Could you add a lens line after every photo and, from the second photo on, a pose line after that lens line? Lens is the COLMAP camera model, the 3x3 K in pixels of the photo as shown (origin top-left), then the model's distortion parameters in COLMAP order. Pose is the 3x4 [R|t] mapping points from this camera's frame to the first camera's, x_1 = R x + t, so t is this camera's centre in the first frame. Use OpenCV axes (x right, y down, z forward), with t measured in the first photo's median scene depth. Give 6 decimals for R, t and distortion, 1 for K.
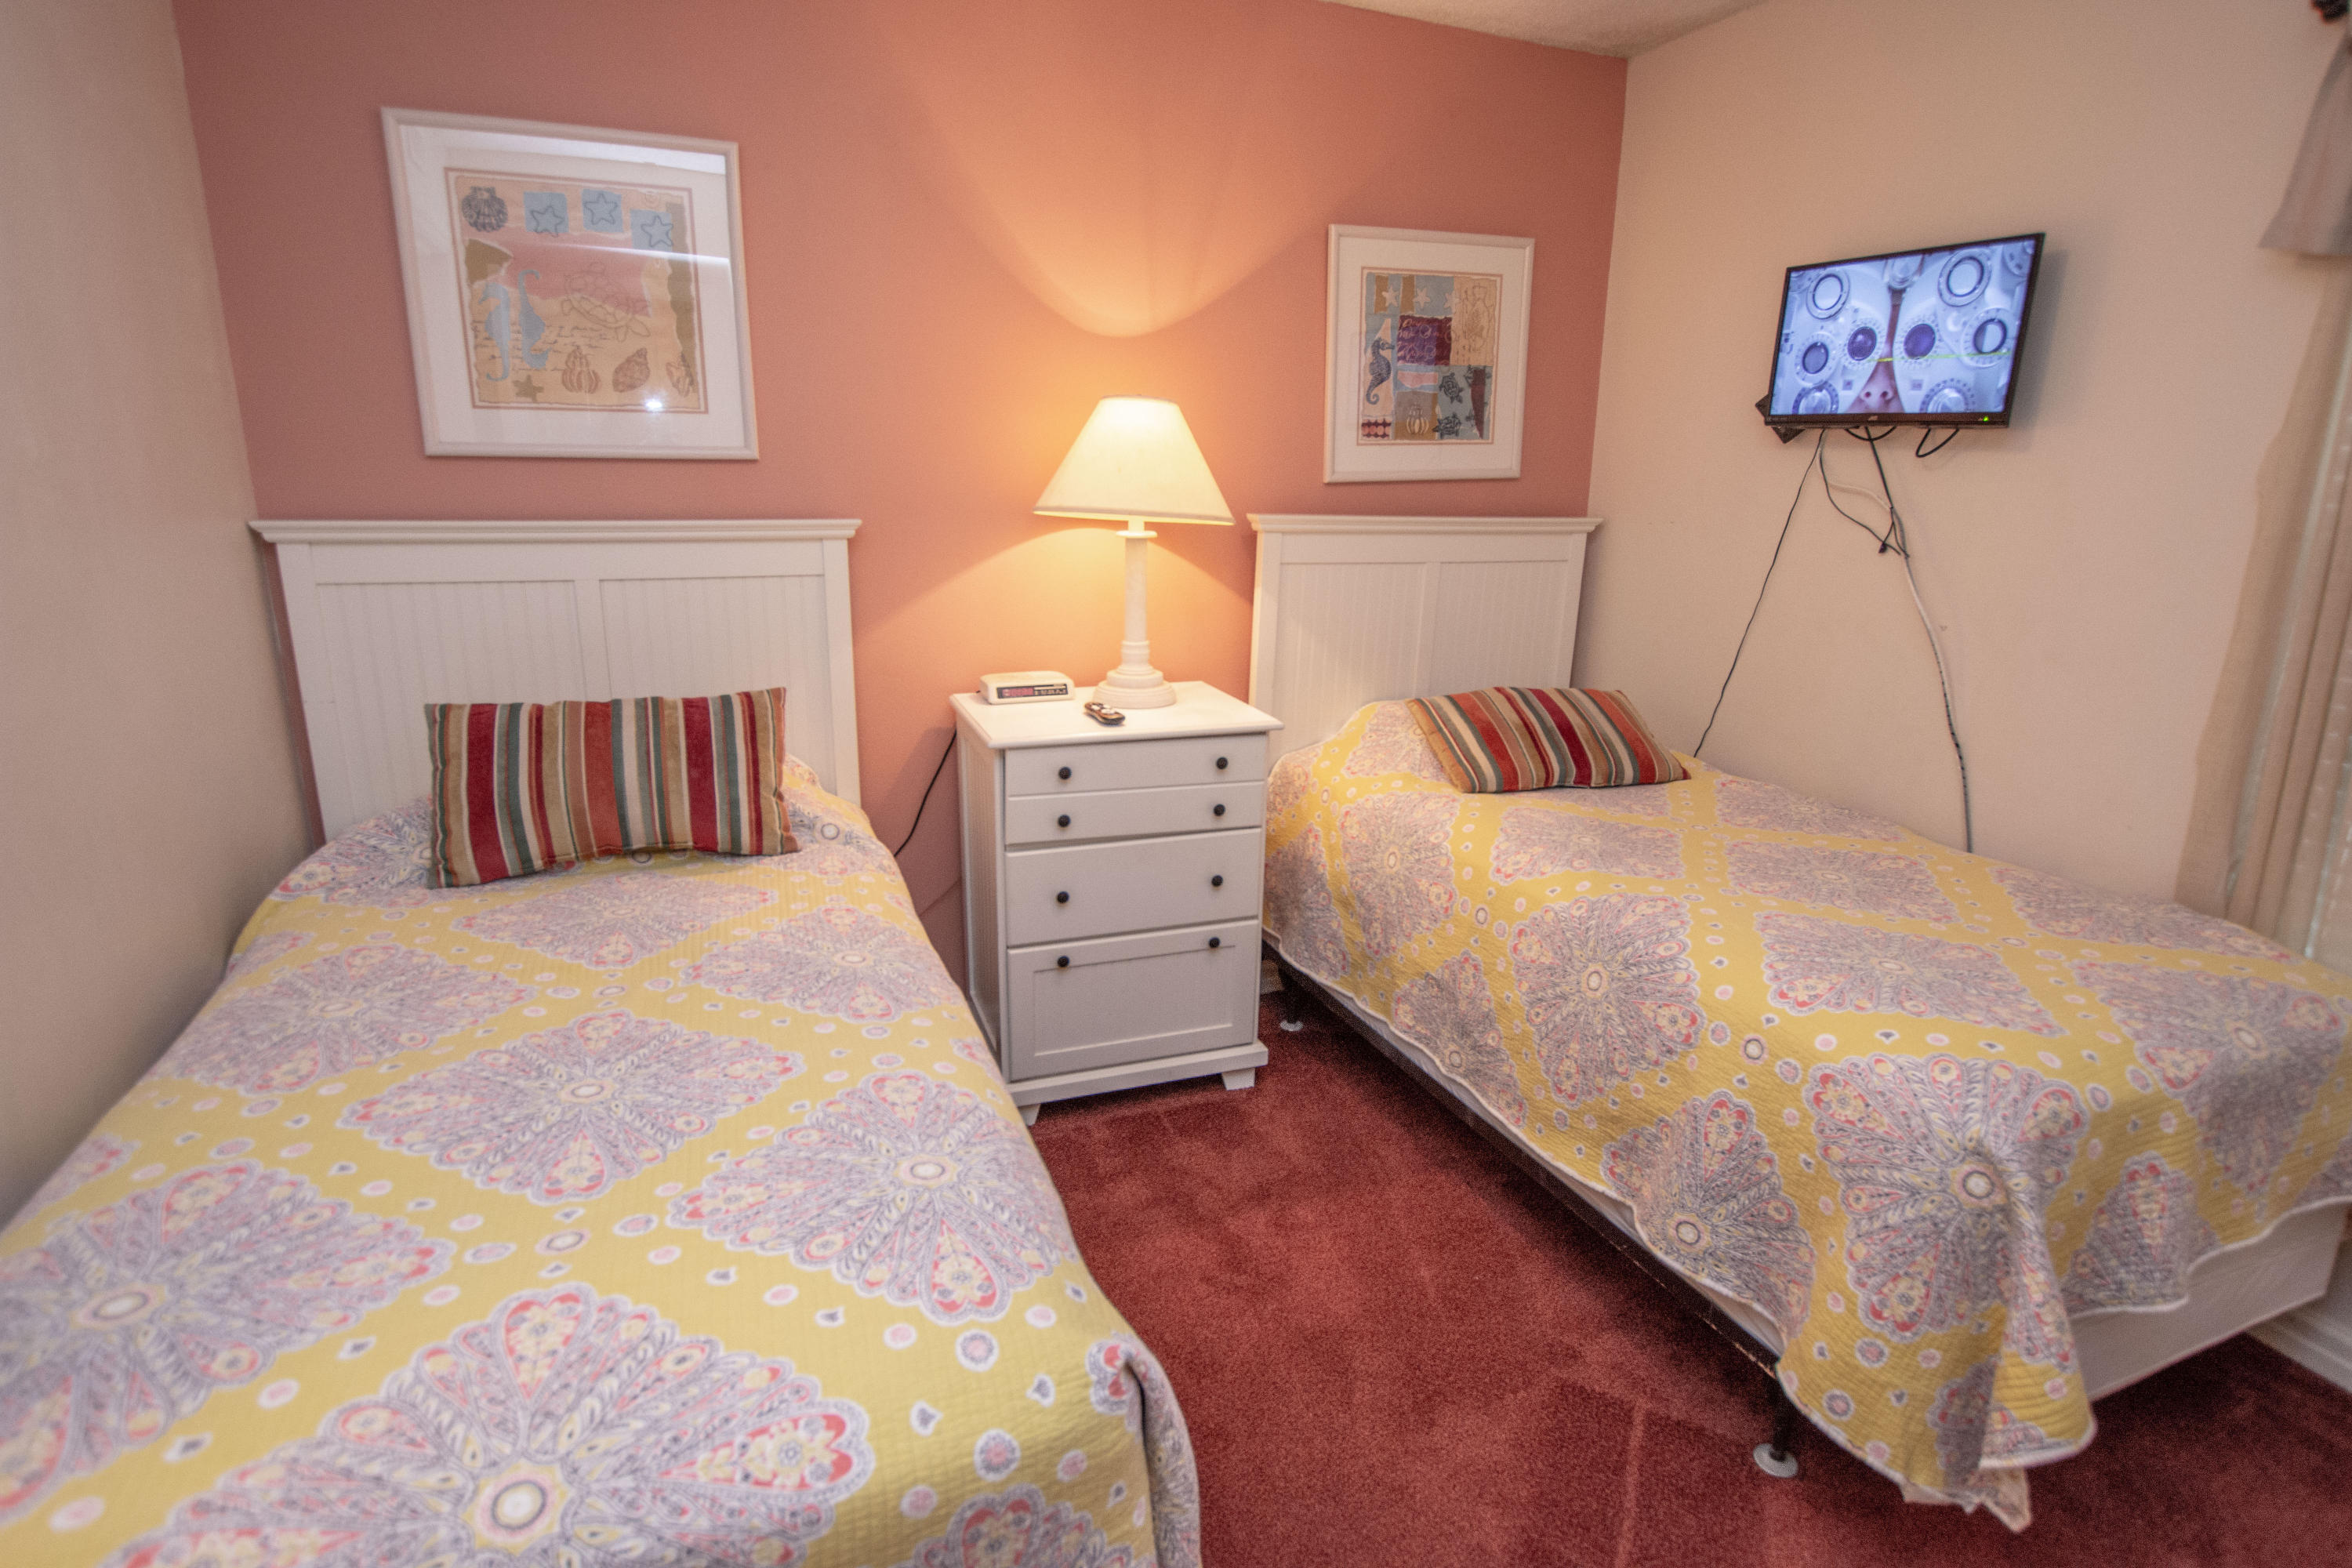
lens RADIAL K [[1163.6, 0, 1179.9], [0, 1163.6, 776.3], [0, 0, 1]] dist [-0.023902, 0.002556]
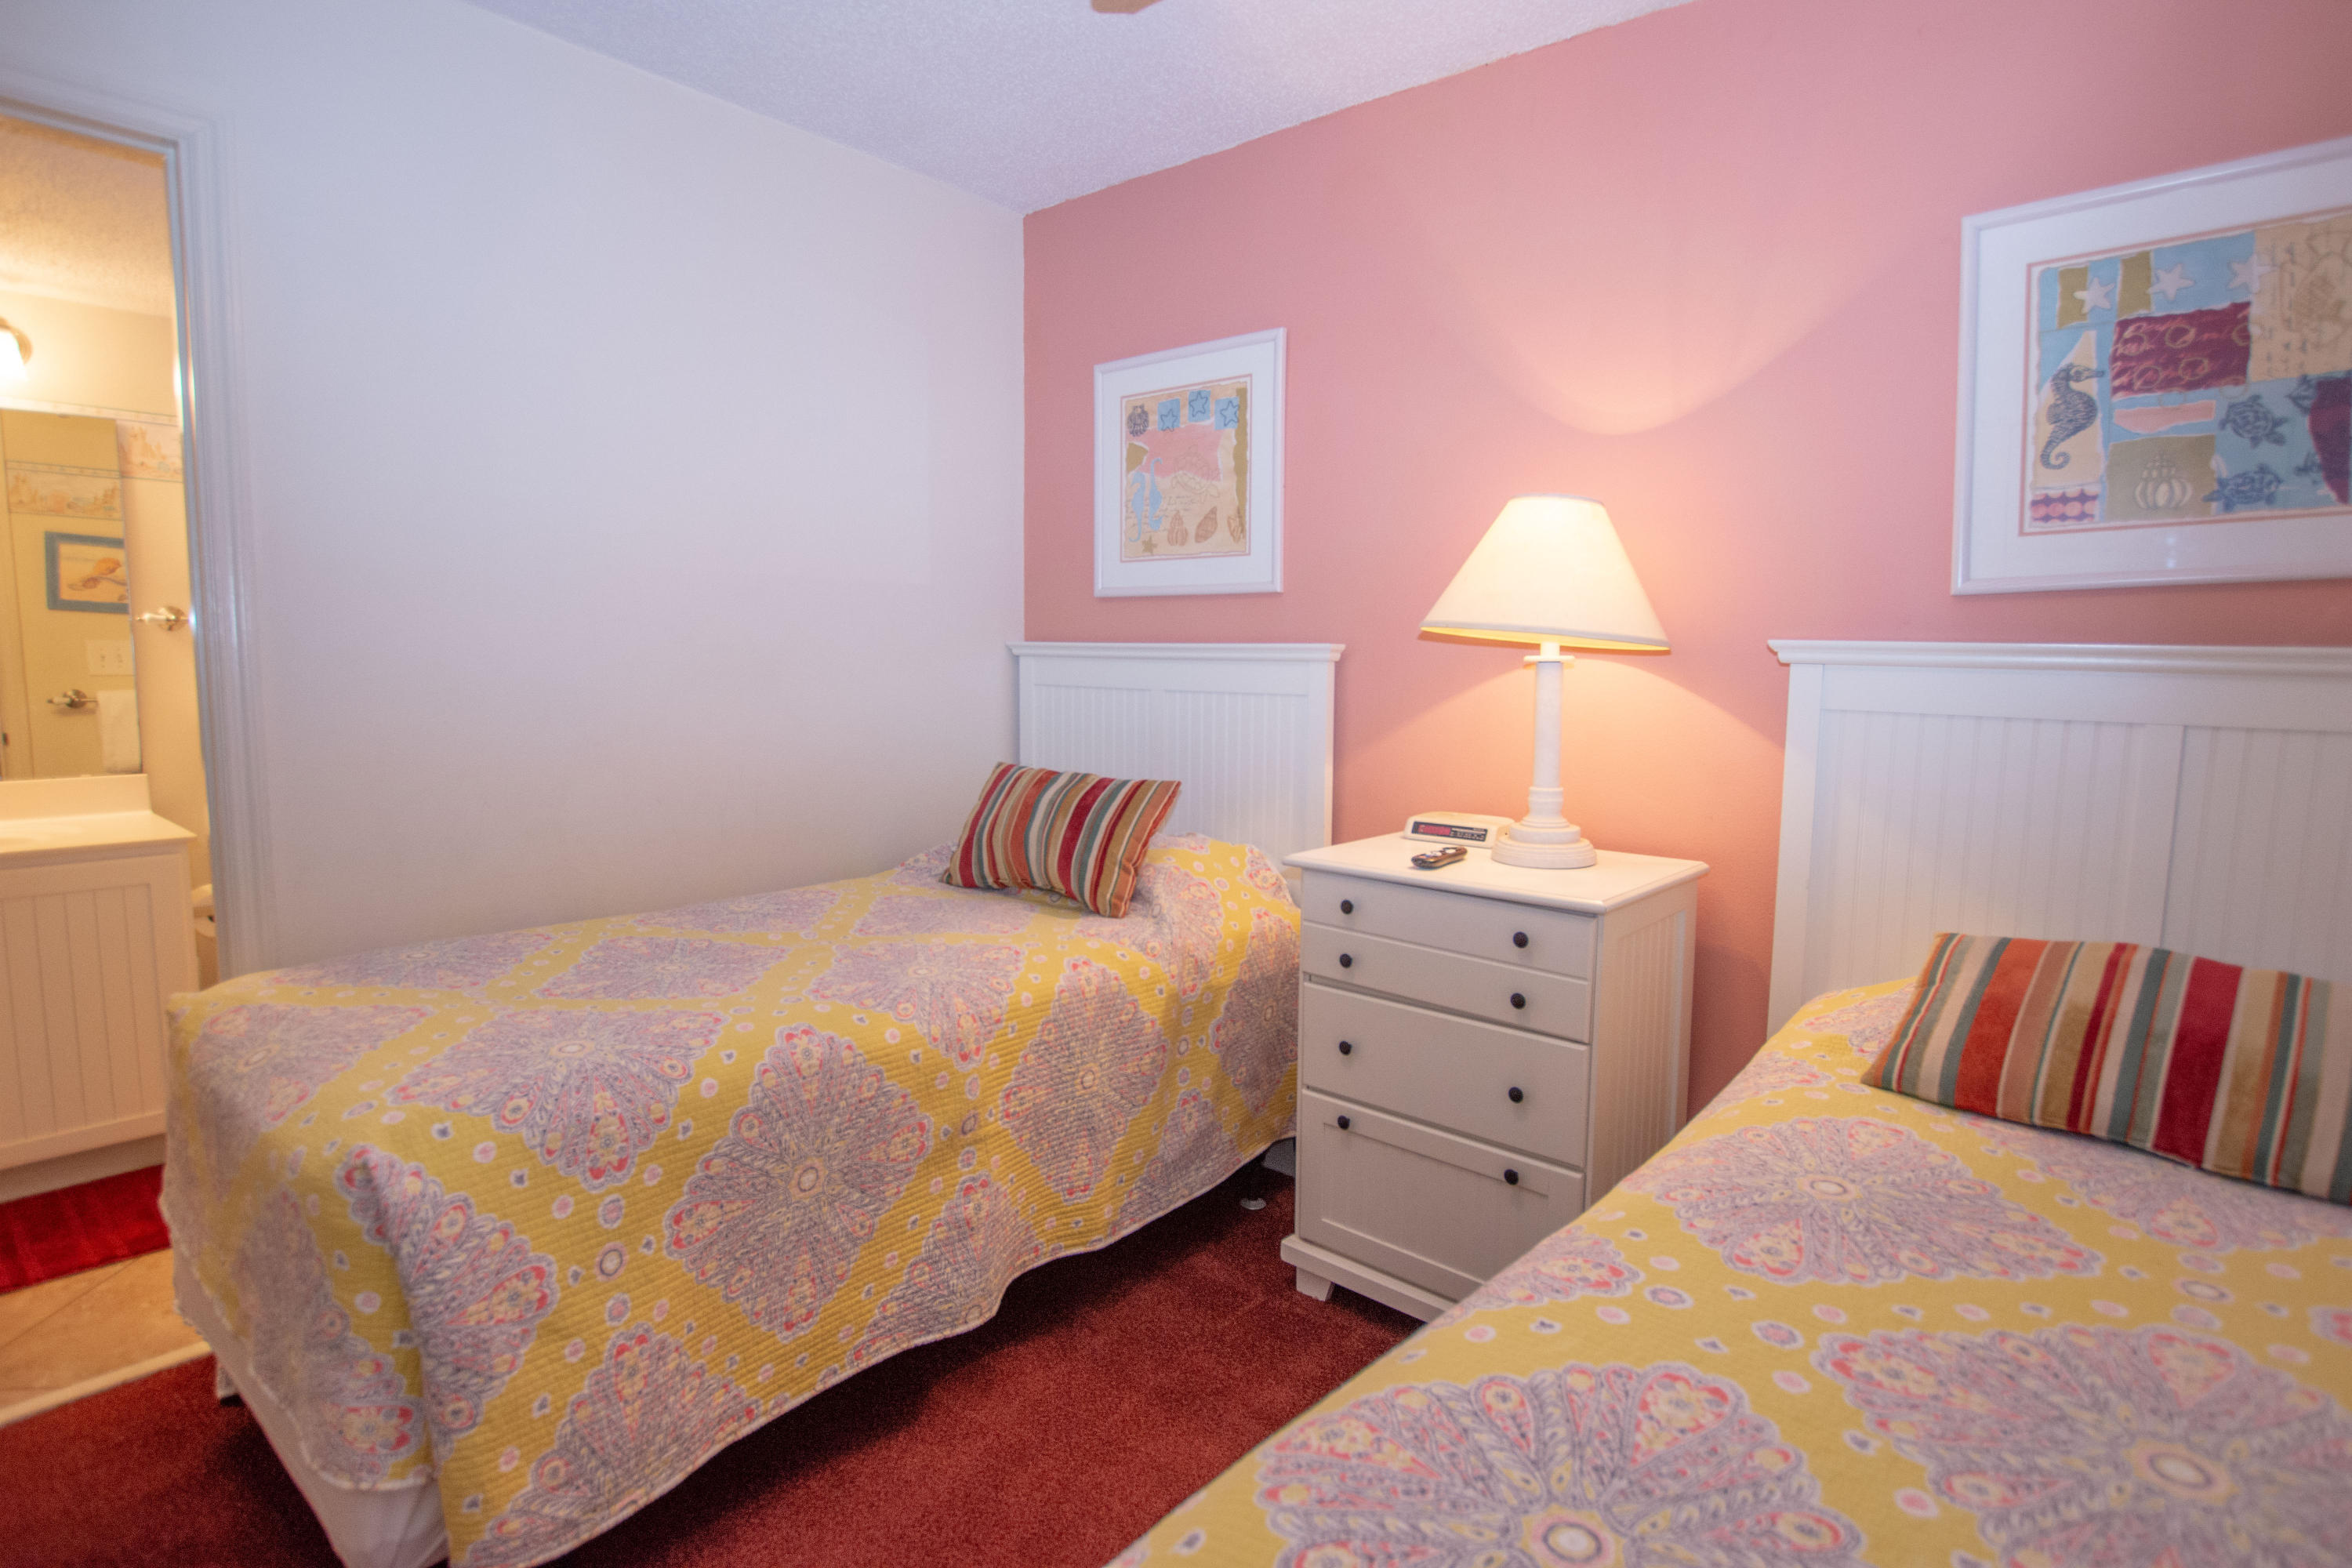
lens RADIAL K [[1163.6, 0, 1180.7], [0, 1163.6, 779.7], [0, 0, 1]] dist [-0.023902, 0.002556]
pose [[0.480276, 0.085058, -0.872983, 0.560452], [-0.226406, 0.973580, -0.029698, -0.038529], [0.847393, 0.211912, 0.486845, 0.385194]]
